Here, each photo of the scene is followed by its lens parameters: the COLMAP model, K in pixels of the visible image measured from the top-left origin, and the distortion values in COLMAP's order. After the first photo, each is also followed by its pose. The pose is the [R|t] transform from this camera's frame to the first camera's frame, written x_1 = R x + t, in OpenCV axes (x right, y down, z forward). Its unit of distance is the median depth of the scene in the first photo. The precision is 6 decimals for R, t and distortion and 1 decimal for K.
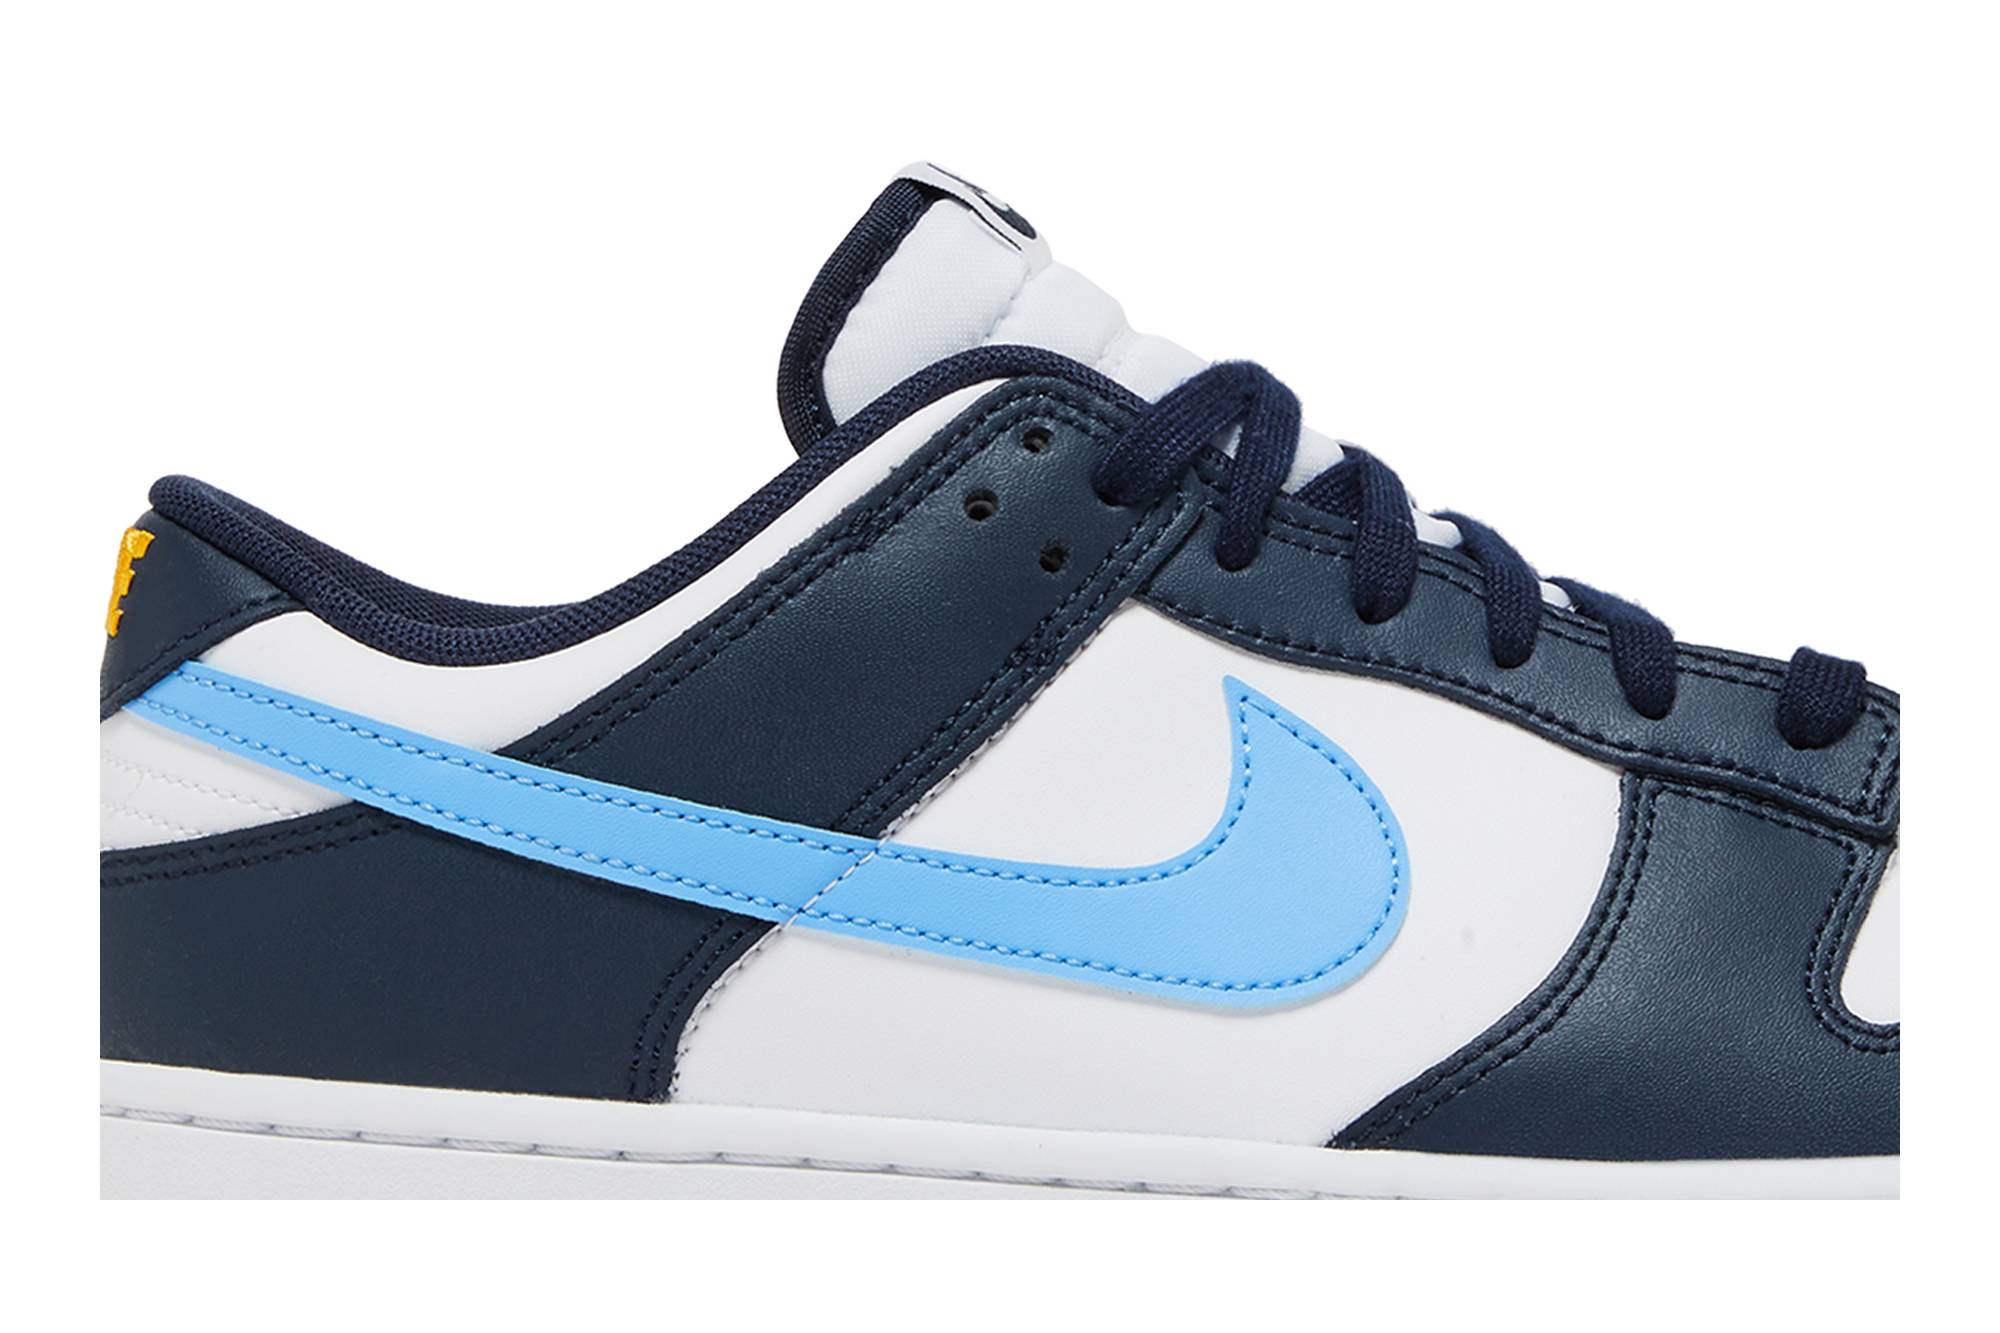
lens RADIAL K [[3943.3, 0, 999.8], [0, 3943.3, 750.7], [0, 0, 1]] dist [0.625142, -0.047327]
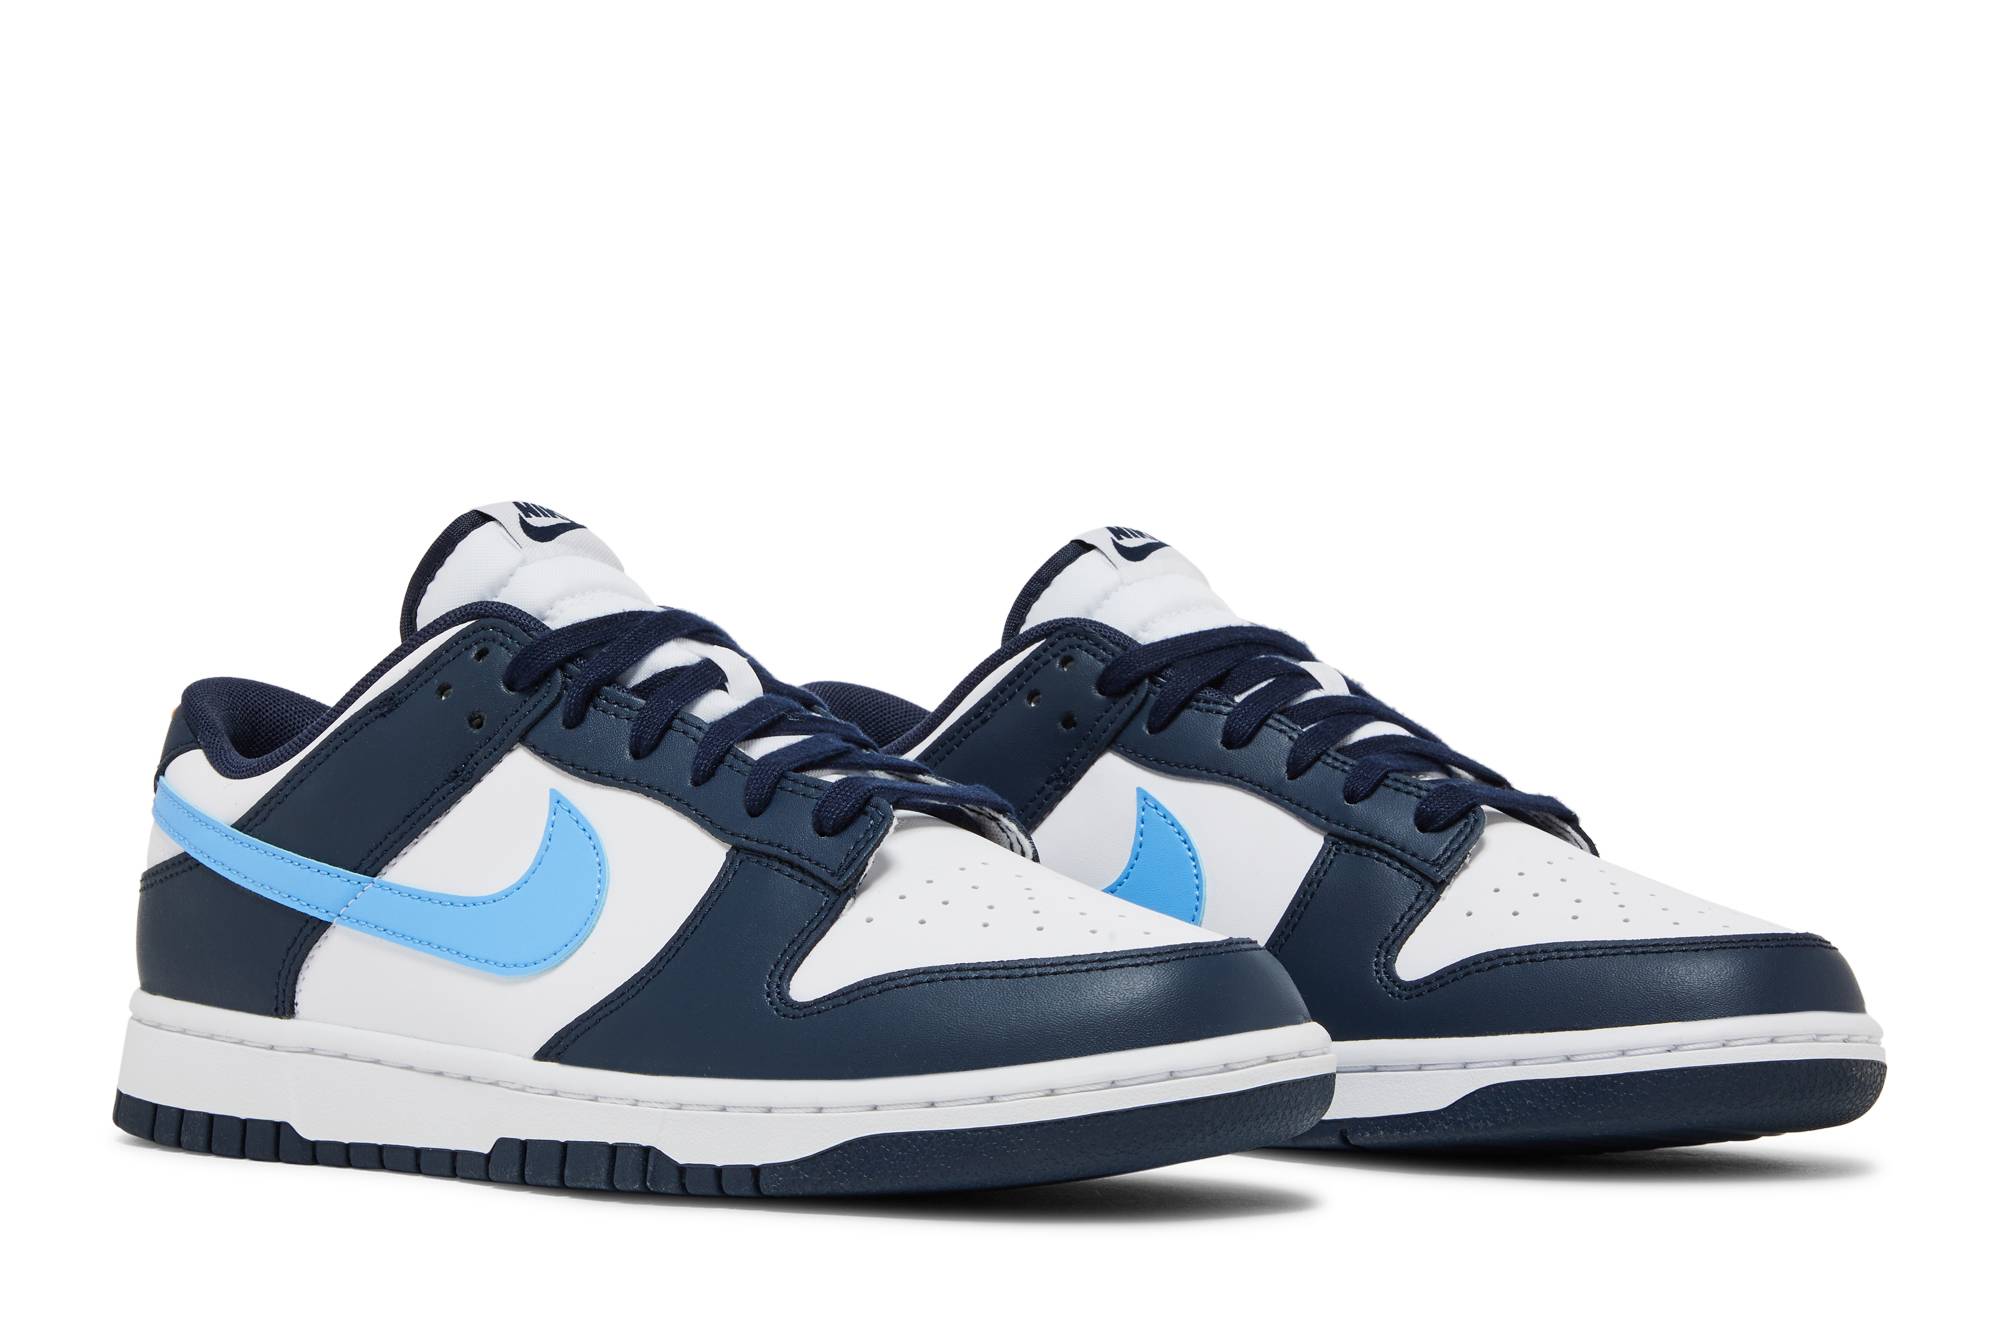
lens RADIAL K [[3943.3, 0, 999.8], [0, 3943.3, 750.7], [0, 0, 1]] dist [0.625142, -0.047327]
pose [[0.761042, 0.000293, -0.648702, 1.345134], [-0.043432, 0.997779, -0.050503, 0.044089], [0.647247, 0.066609, 0.759365, -0.195775]]
